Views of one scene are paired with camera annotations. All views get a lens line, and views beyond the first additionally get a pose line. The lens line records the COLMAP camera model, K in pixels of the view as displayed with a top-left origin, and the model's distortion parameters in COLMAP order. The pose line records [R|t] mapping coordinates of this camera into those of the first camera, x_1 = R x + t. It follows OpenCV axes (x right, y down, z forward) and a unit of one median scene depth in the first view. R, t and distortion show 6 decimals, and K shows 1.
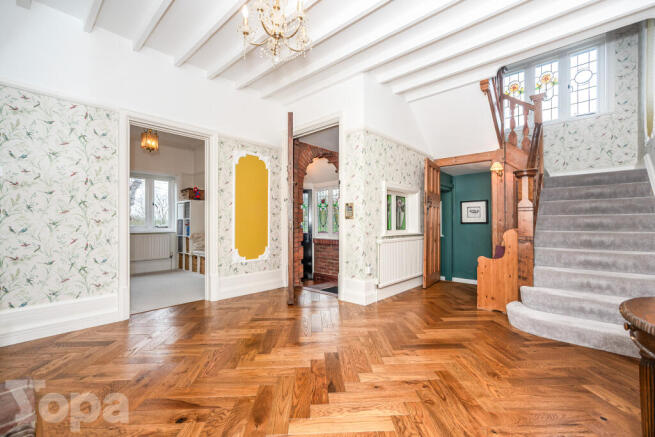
lens RADIAL K [[281.2, 0, 329.6], [0, 281.2, 224.7], [0, 0, 1]] dist [0.006199, 0.001899]
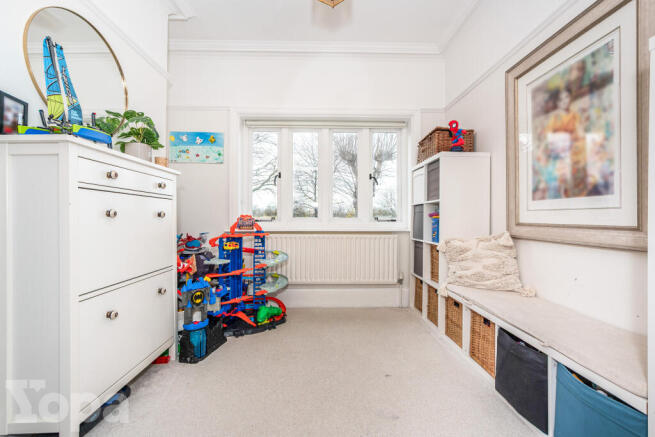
lens RADIAL K [[281.2, 0, 324.9], [0, 281.2, 216.6], [0, 0, 1]] dist [0.006199, 0.001899]
pose [[0.684183, 0.009597, -0.729247, -0.307611], [-0.001241, 0.999927, 0.011995, -0.002840], [0.729309, -0.007301, 0.684145, 0.589962]]
